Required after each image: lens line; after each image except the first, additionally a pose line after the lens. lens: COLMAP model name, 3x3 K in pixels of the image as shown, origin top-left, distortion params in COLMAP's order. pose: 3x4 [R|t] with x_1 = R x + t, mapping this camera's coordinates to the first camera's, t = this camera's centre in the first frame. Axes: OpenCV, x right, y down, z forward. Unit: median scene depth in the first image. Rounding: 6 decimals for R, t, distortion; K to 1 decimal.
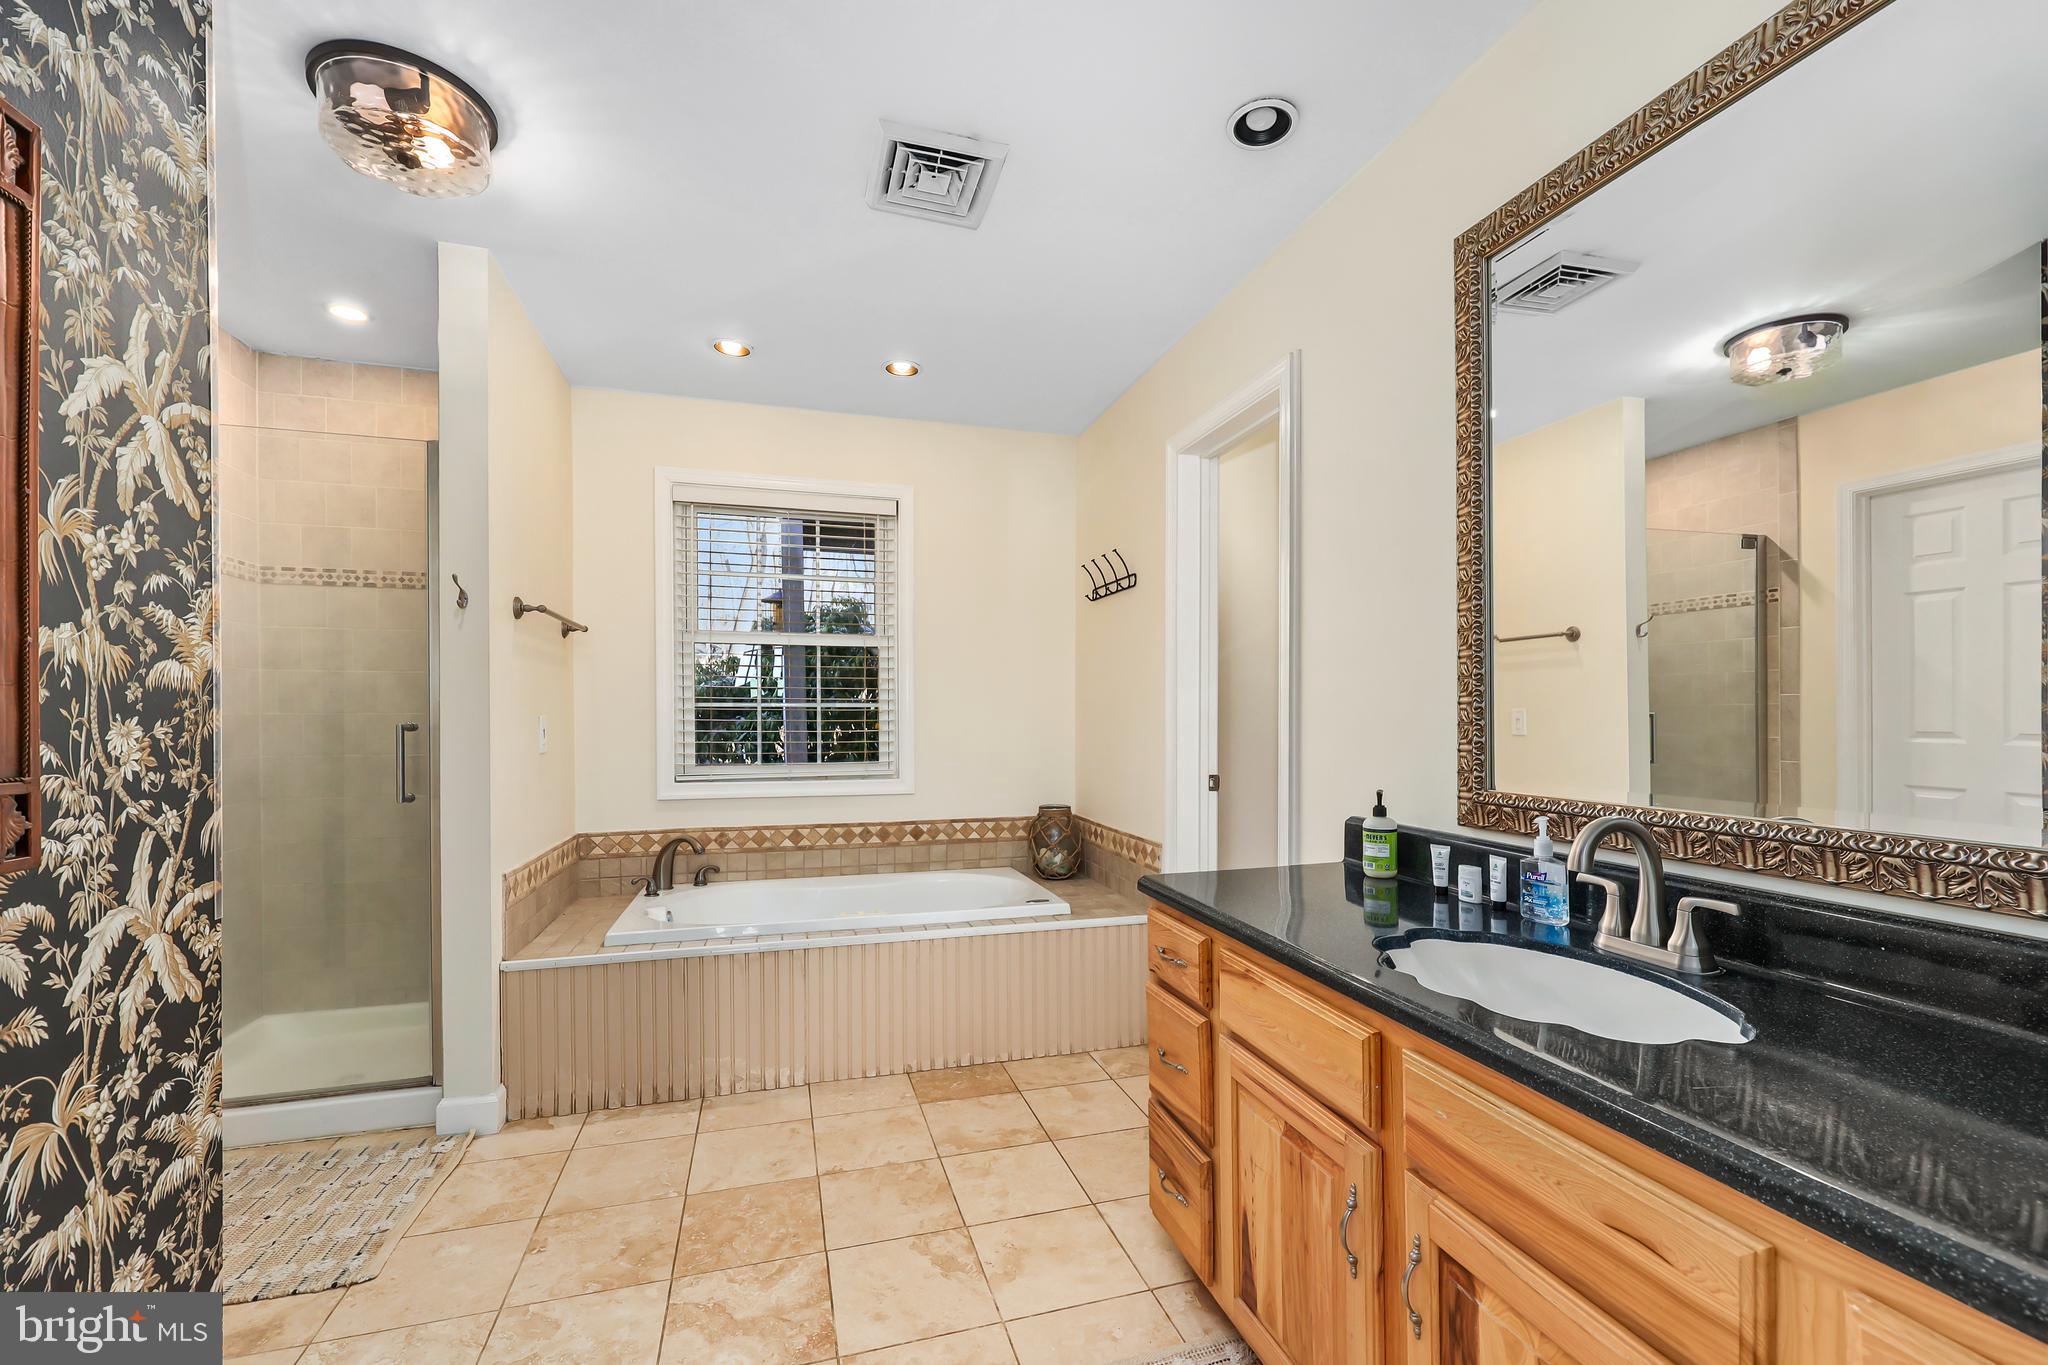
lens RADIAL K [[825.6, 0, 1025.8], [0, 825.6, 702.2], [0, 0, 1]] dist [-0.001204, -0.000207]
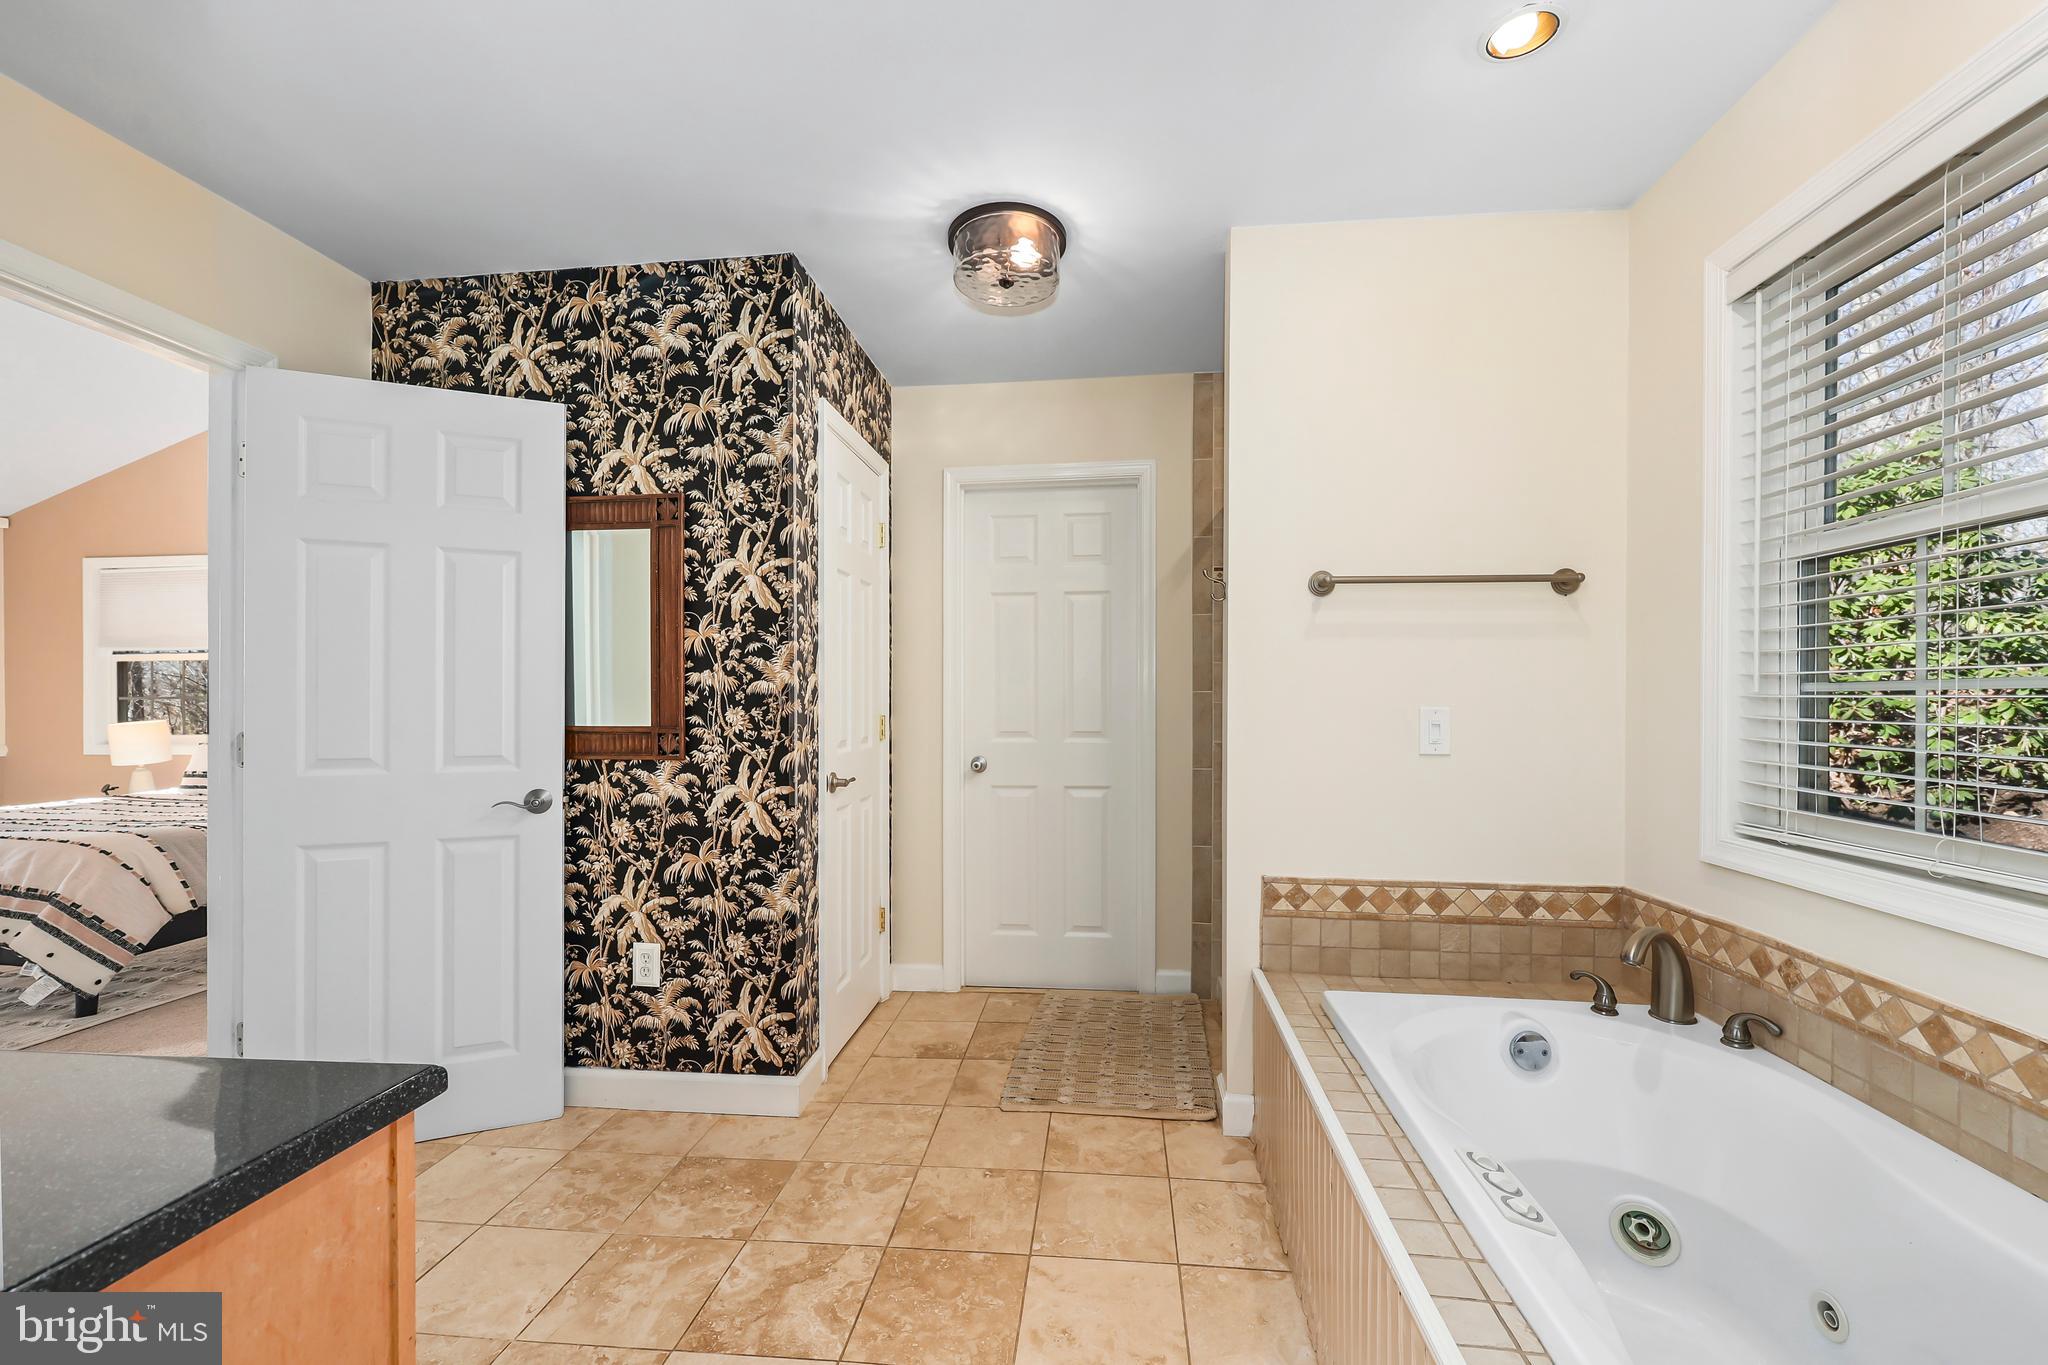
lens RADIAL K [[825.6, 0, 1028.2], [0, 825.6, 698.1], [0, 0, 1]] dist [-0.001204, -0.000207]
pose [[-0.372298, -0.001386, -0.928112, 0.510090], [0.012580, 0.999899, -0.006539, 0.013004], [0.928028, -0.014111, -0.372243, 1.676708]]
